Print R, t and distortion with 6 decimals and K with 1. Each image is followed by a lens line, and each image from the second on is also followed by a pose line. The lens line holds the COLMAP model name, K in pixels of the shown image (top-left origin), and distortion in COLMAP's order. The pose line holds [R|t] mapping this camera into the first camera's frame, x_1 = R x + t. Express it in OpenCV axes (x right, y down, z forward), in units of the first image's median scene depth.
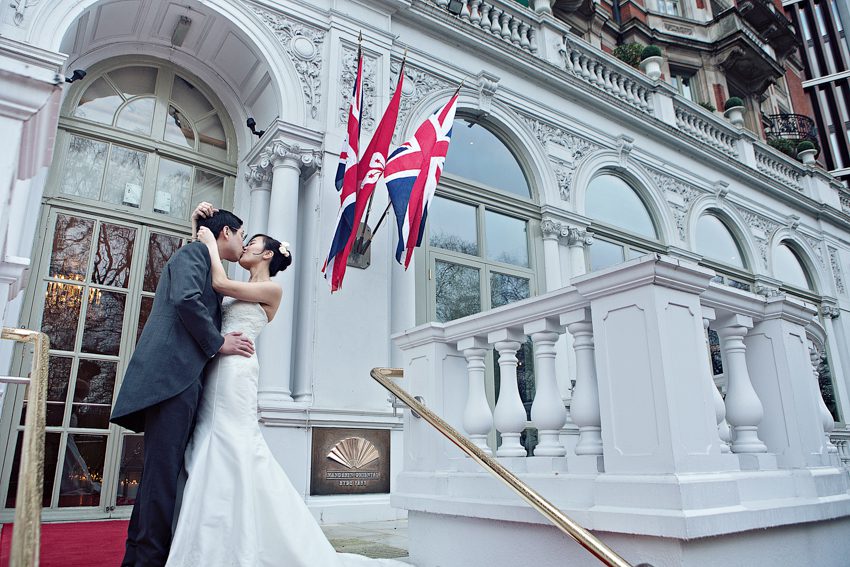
lens RADIAL K [[606.5, 0, 425.0], [0, 606.5, 283.5], [0, 0, 1]] dist [-0.121104, -0.000140]
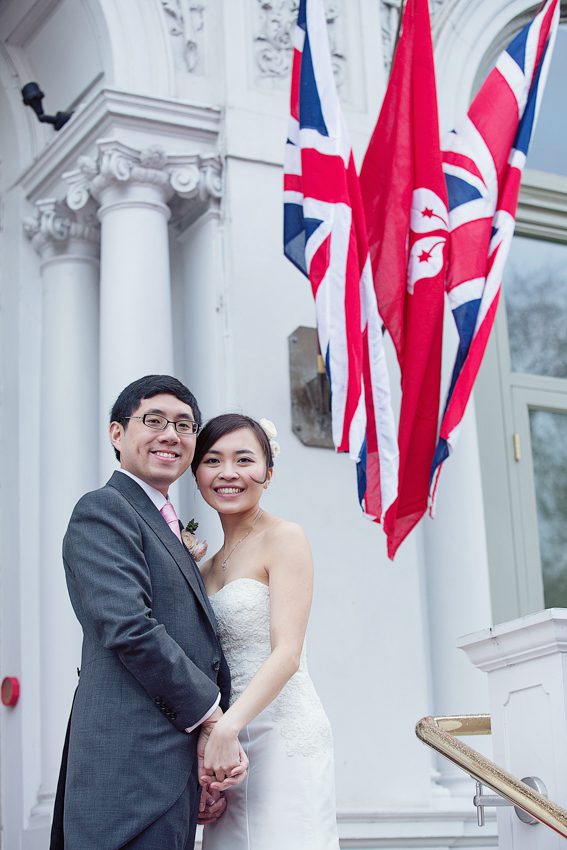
lens RADIAL K [[1860.0, 0, 283.5], [0, 1860.0, 425.0], [0, 0, 1]] dist [-0.281391, -0.205107]
pose [[0.992809, -0.065909, -0.099935, -0.022421], [0.066908, 0.997737, 0.006676, -0.051530], [0.099269, -0.013314, 0.994972, -0.195458]]
